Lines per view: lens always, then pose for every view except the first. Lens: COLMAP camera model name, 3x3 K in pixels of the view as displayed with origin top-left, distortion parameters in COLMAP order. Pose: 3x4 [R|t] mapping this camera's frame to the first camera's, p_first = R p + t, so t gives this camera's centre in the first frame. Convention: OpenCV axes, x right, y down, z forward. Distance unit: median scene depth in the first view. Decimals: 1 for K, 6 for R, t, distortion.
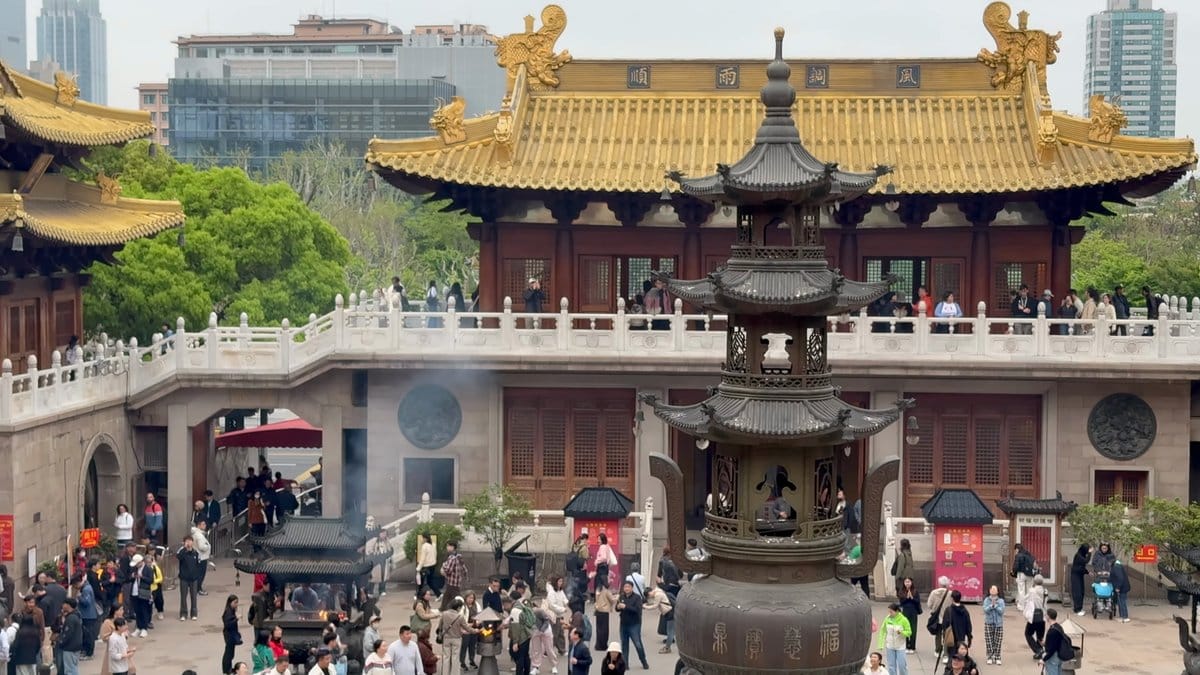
lens RADIAL K [[1962.7, 0, 600.0], [0, 1962.7, 337.5], [0, 0, 1]] dist [0.134708, 0.092122]
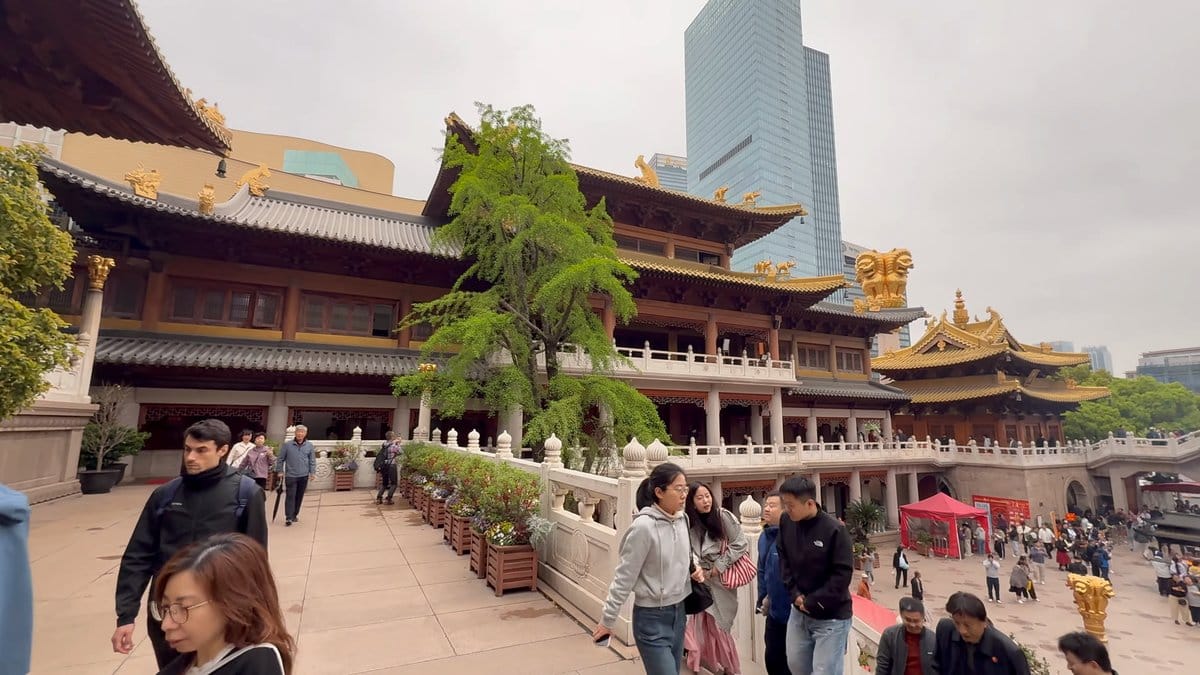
lens RADIAL K [[523.1, 0, 598.6], [0, 523.1, 338.5], [0, 0, 1]] dist [-0.001043, -0.000086]
pose [[0.520349, -0.138233, -0.842691, 0.020683], [-0.052594, 0.979750, -0.193191, 0.035666], [0.852333, 0.144847, 0.502542, 0.111434]]
